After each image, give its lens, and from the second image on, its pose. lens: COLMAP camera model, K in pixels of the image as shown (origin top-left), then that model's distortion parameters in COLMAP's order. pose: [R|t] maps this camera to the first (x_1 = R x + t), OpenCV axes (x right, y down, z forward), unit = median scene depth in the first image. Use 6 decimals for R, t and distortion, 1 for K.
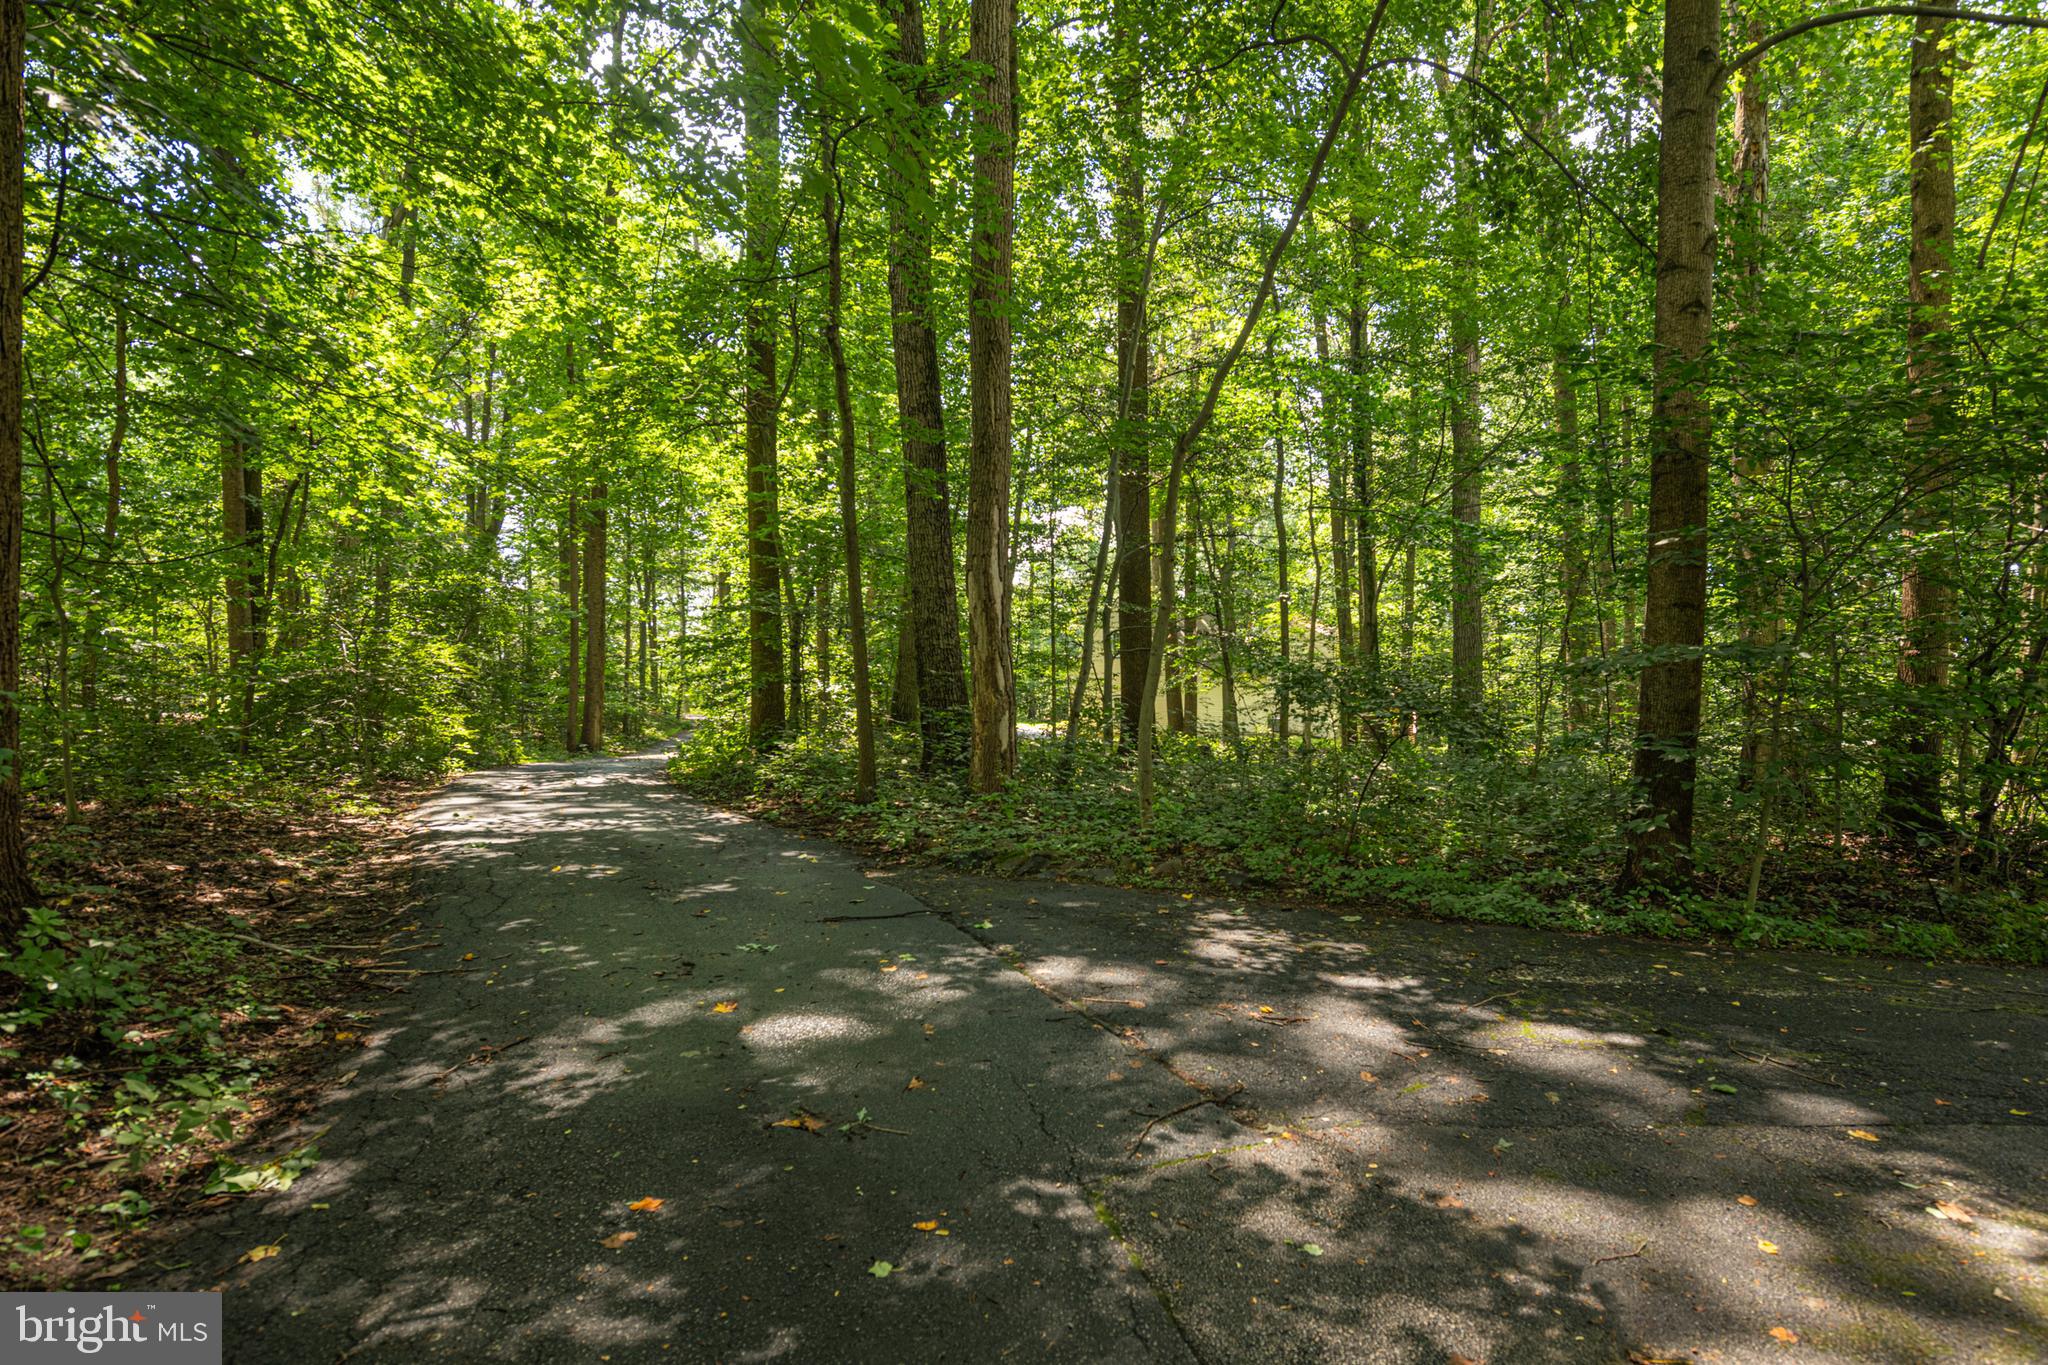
lens RADIAL K [[1057.9, 0, 1071.3], [0, 1057.9, 732.3], [0, 0, 1]] dist [-0.007398, -0.002332]
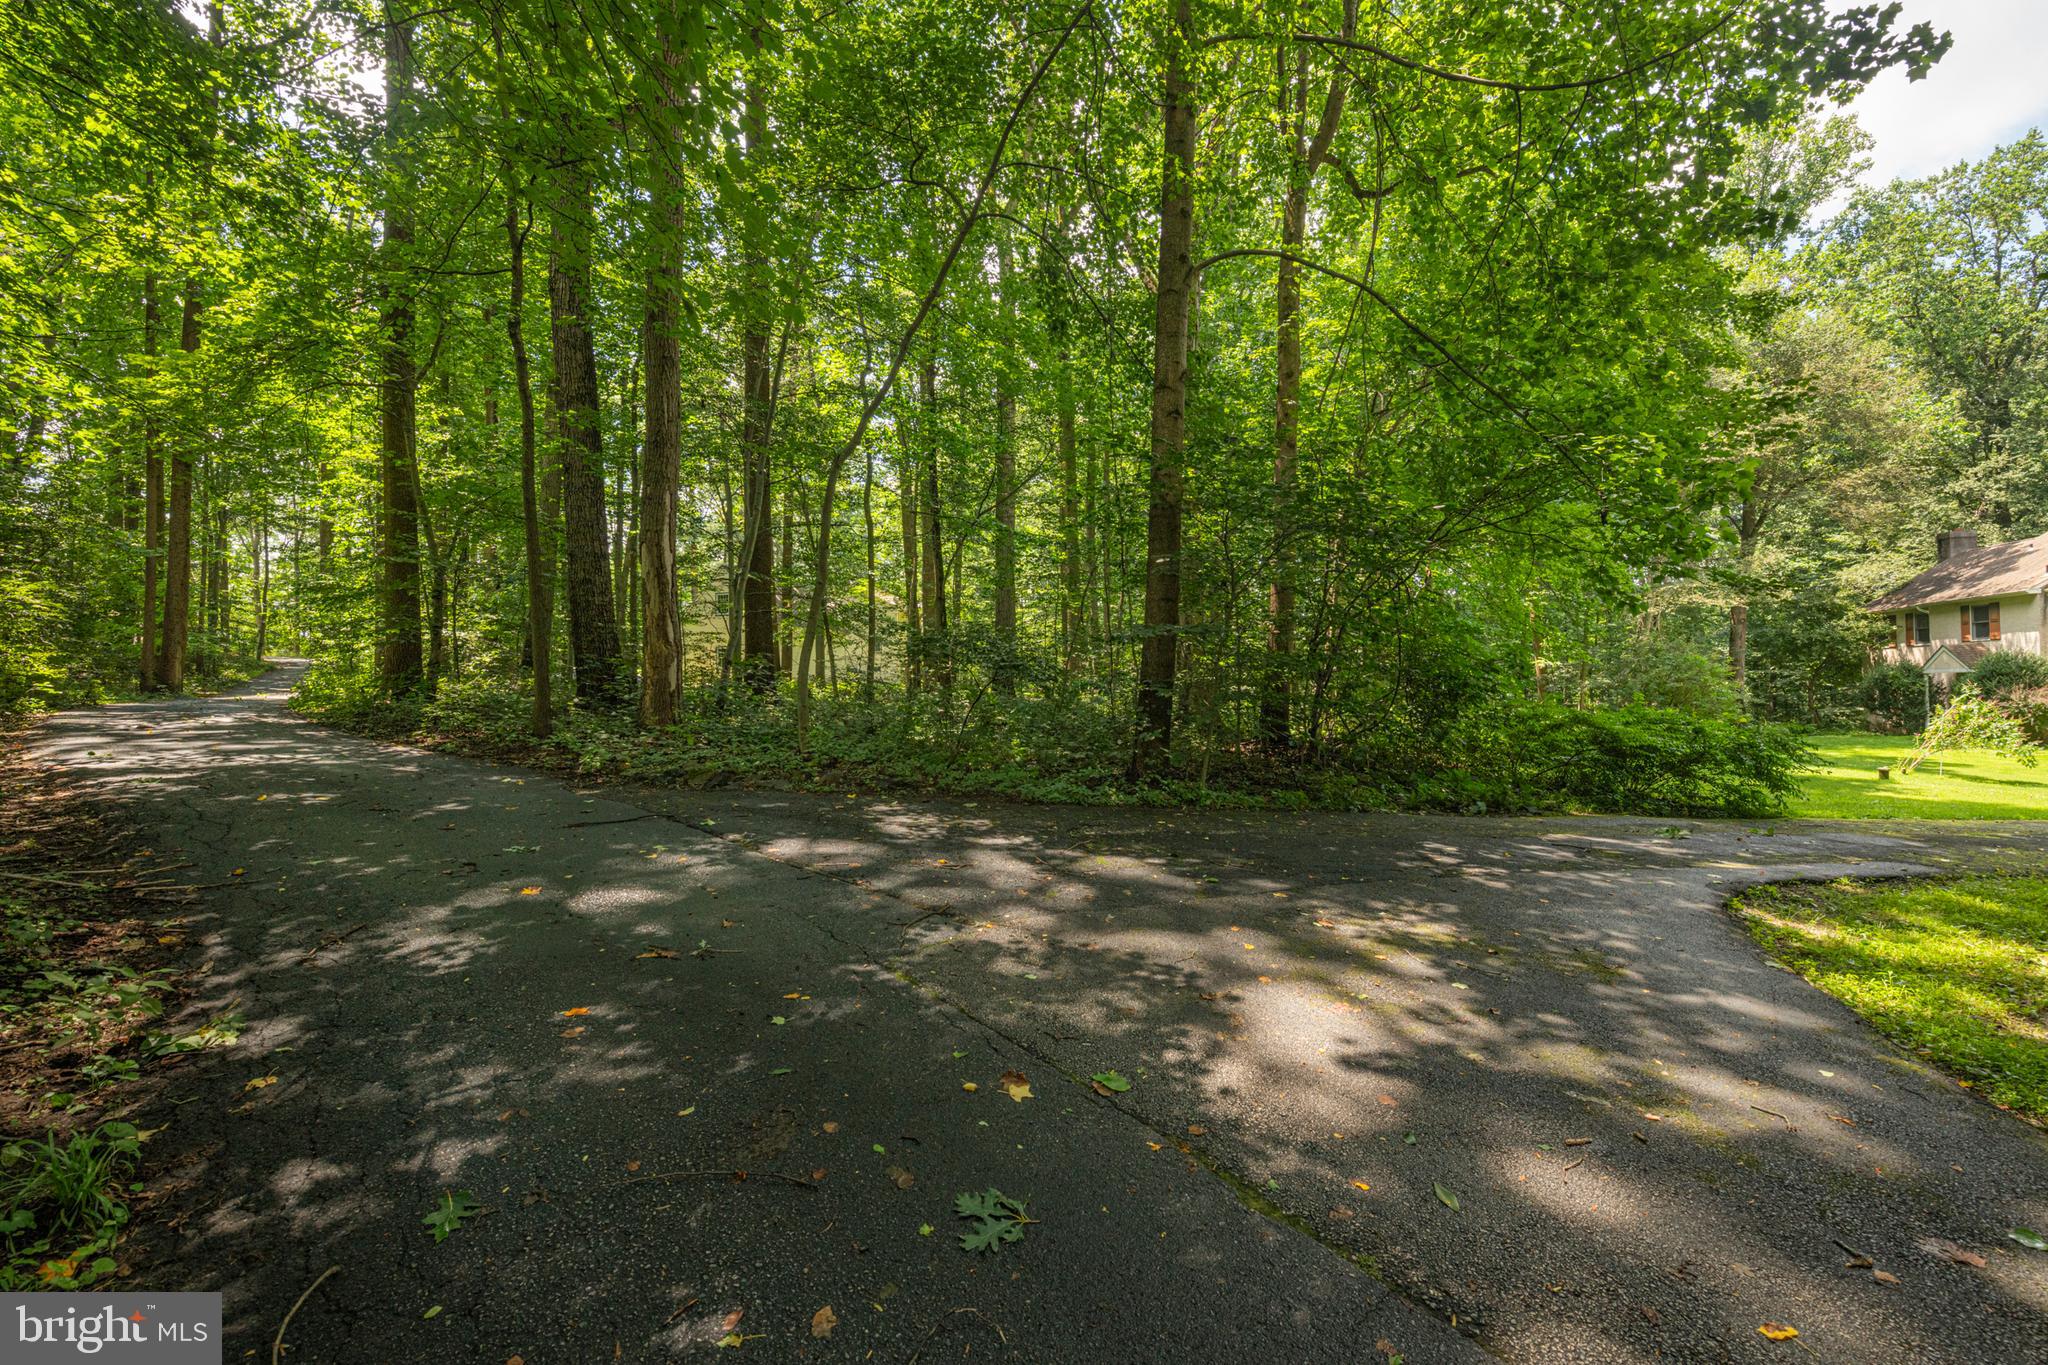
lens RADIAL K [[817.5, 0, 1024.0], [0, 817.5, 682.5], [0, 0, 1]] dist [-0.016069, -0.001288]
pose [[0.927048, 0.005492, 0.374902, -0.090612], [-0.007474, 0.999965, 0.003833, 0.002543], [-0.374867, -0.006356, 0.927057, -0.070769]]
